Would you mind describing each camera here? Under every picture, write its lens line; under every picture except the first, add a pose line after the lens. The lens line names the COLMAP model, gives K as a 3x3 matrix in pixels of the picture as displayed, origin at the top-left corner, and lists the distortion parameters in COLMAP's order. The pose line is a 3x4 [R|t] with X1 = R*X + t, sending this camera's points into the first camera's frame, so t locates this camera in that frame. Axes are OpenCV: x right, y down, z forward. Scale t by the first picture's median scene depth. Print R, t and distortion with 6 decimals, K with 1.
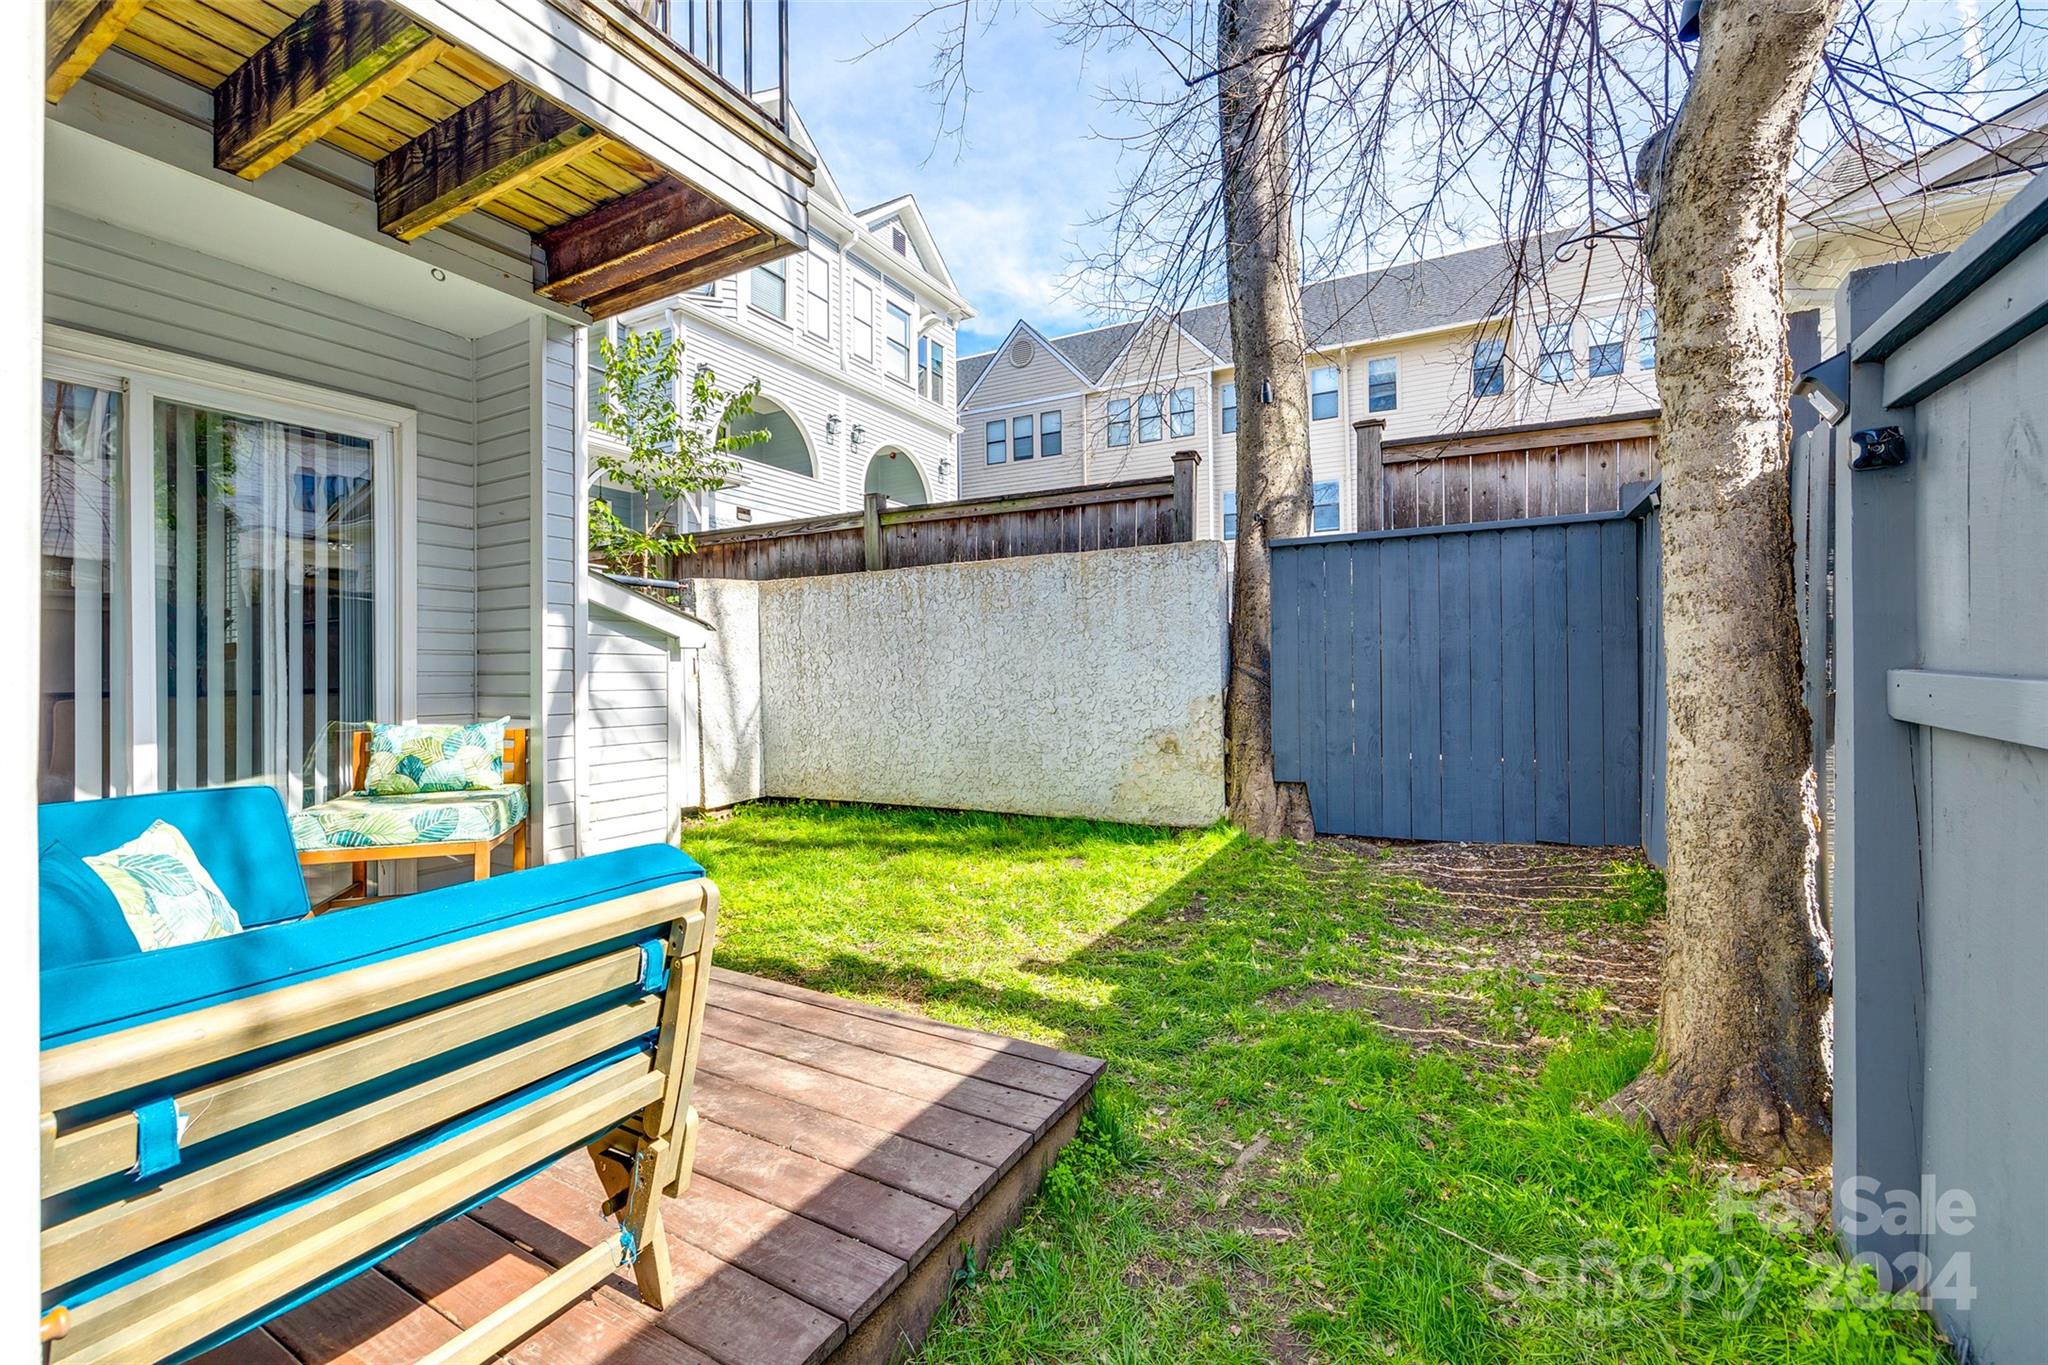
lens RADIAL K [[834.4, 0, 1028.4], [0, 834.4, 674.6], [0, 0, 1]] dist [-0.001137, 0.000010]
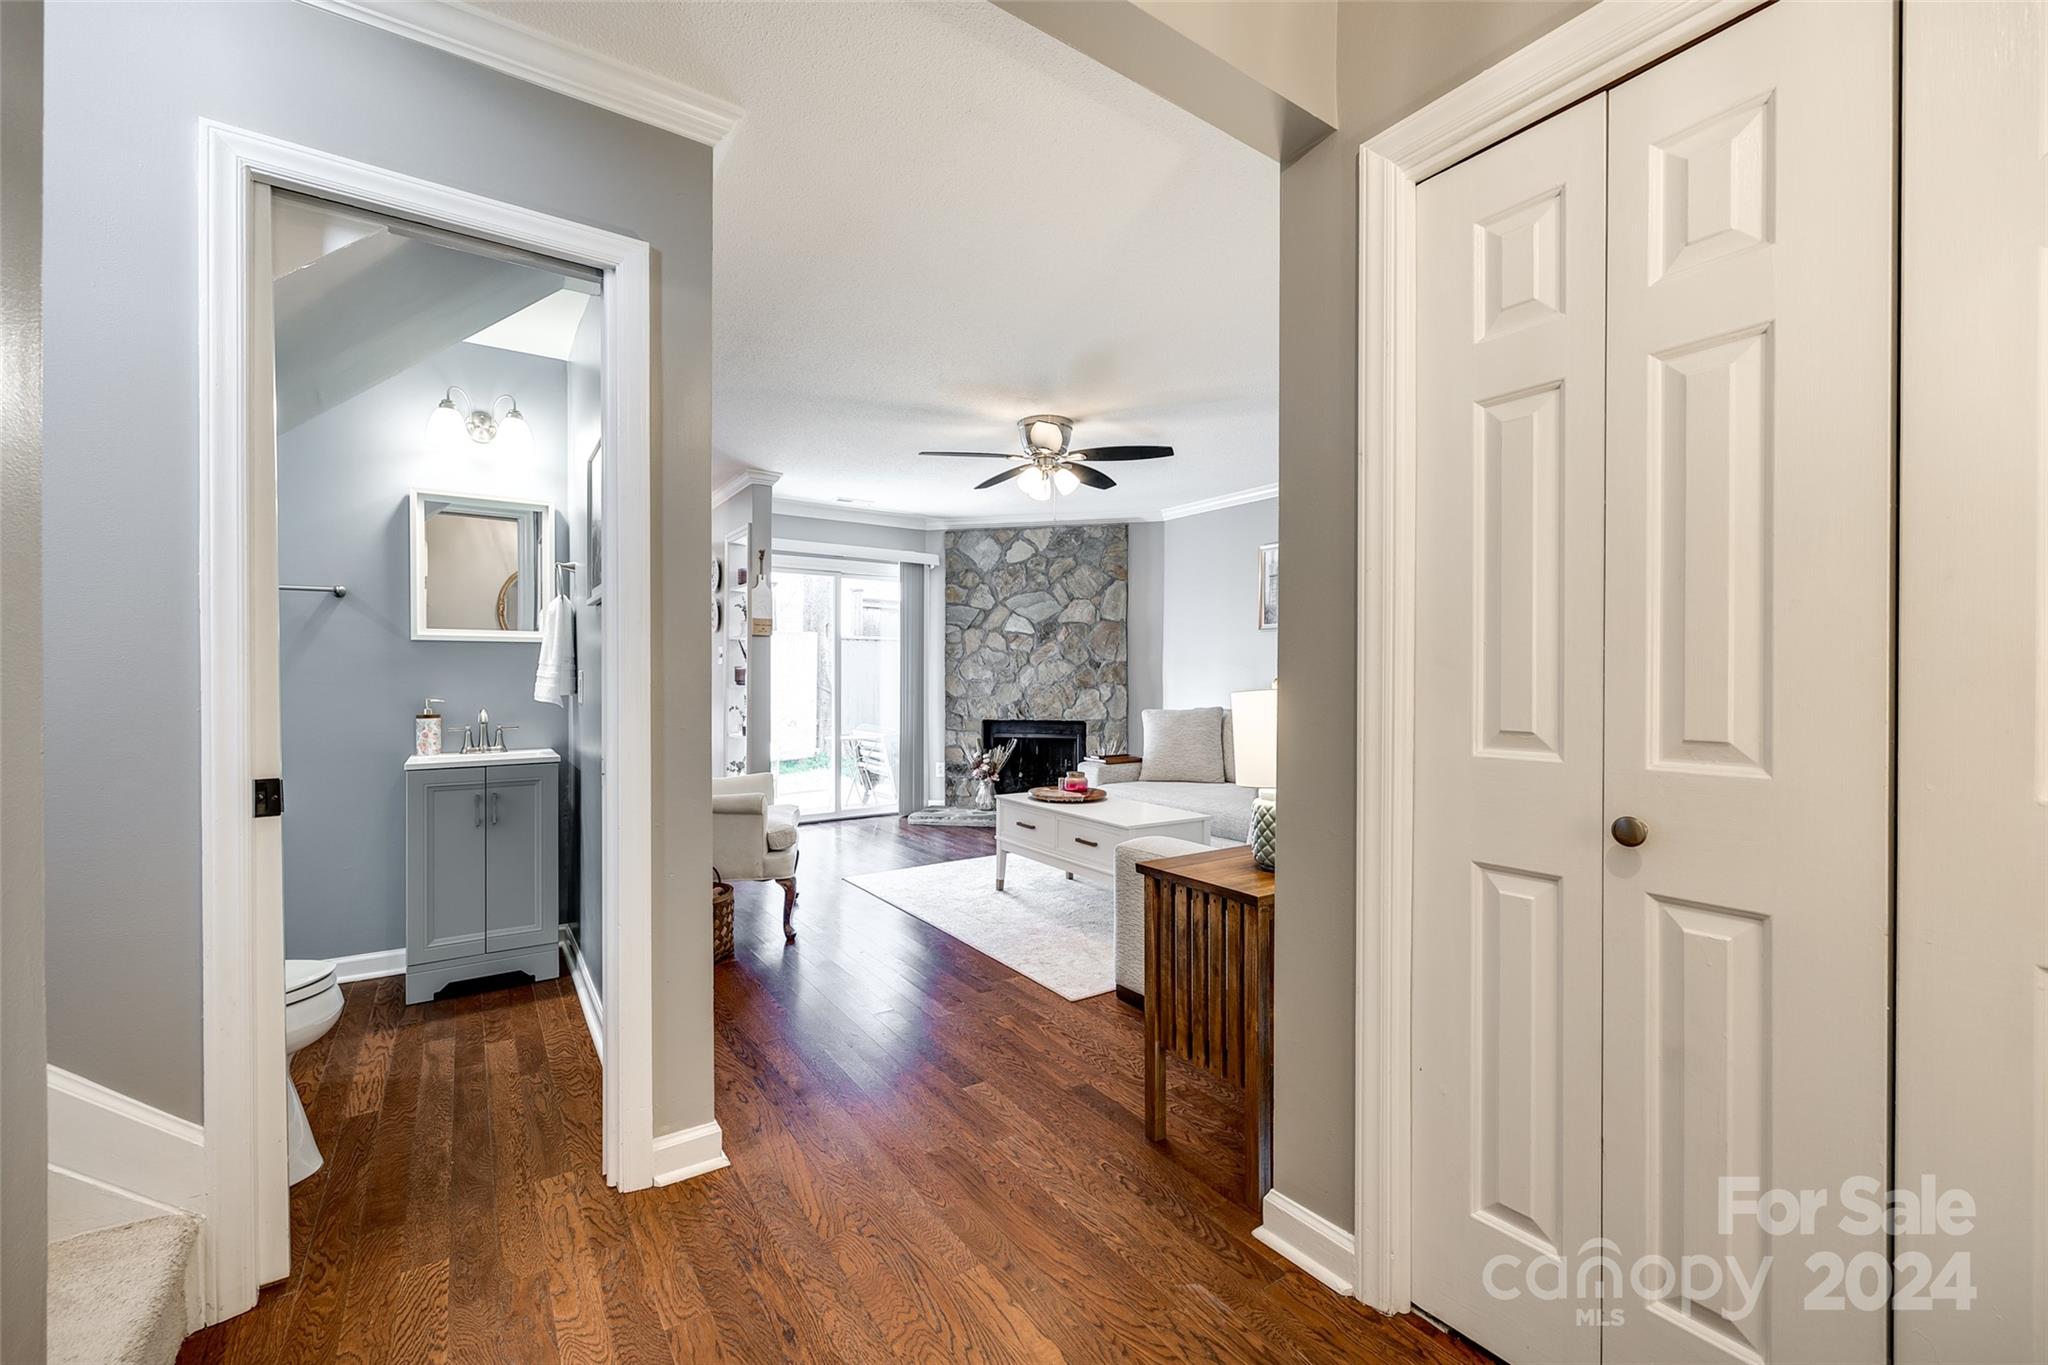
lens RADIAL K [[820.1, 0, 1024.0], [0, 820.1, 682.5], [0, 0, 1]] dist [-0.001021, 0.000004]
pose [[0.444779, 0.002597, 0.895637, -1.457062], [-0.006664, 0.999978, 0.000410, -0.025927], [-0.895616, -0.006151, 0.444786, -0.494839]]
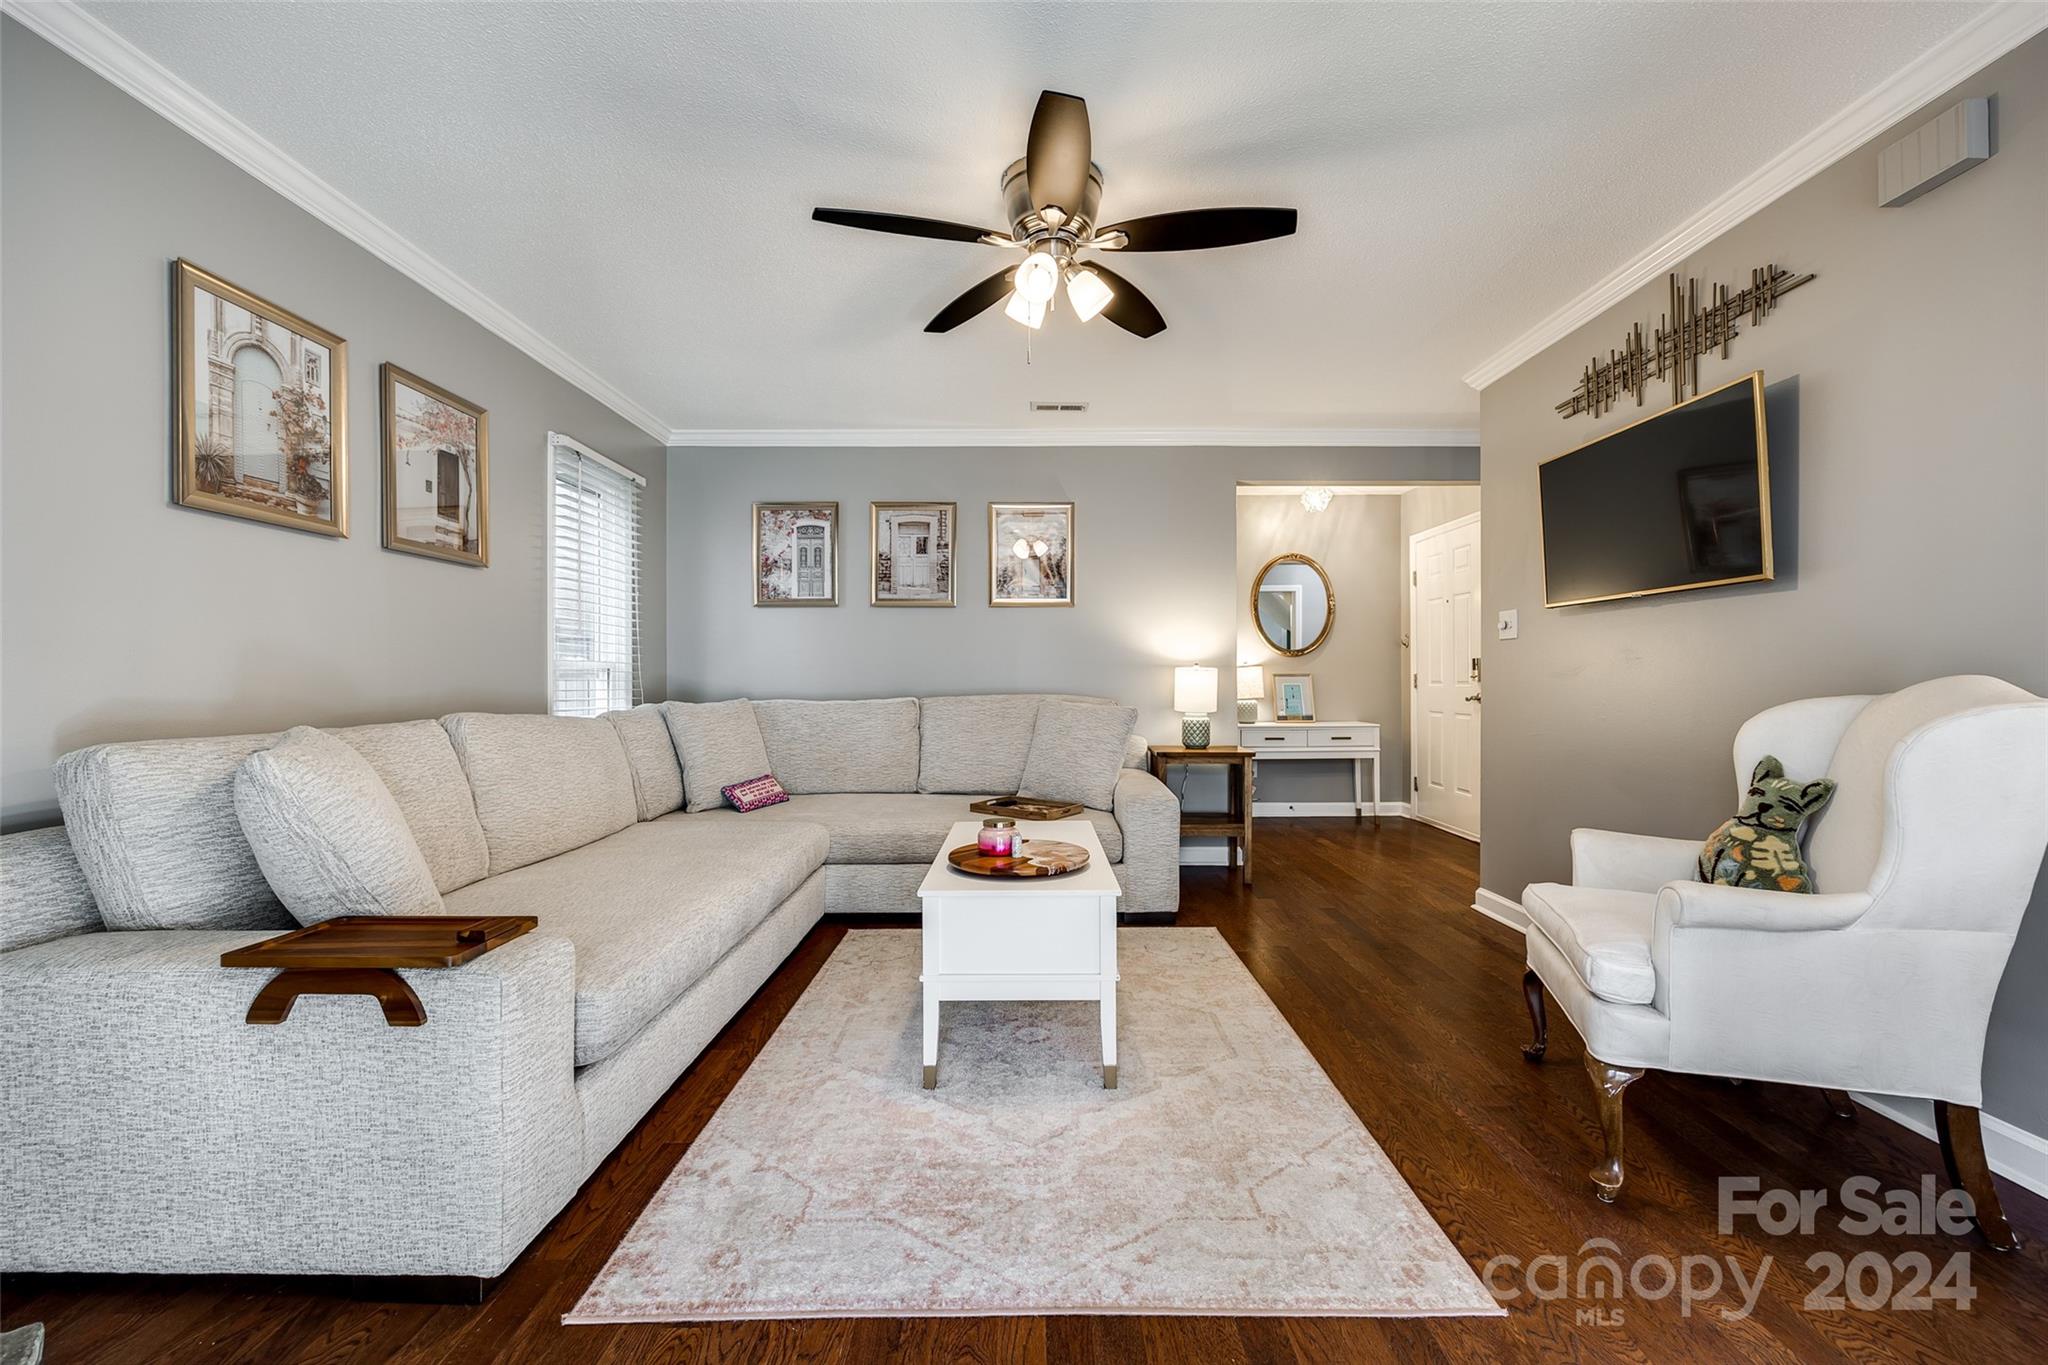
lens RADIAL K [[834.4, 0, 1028.4], [0, 834.4, 674.6], [0, 0, 1]] dist [-0.001137, 0.000010]
pose [[-0.871166, 0.005114, -0.490961, -0.528333], [0.008080, 0.999960, -0.003921, -0.014833], [0.490922, -0.007382, -0.871172, 0.203337]]
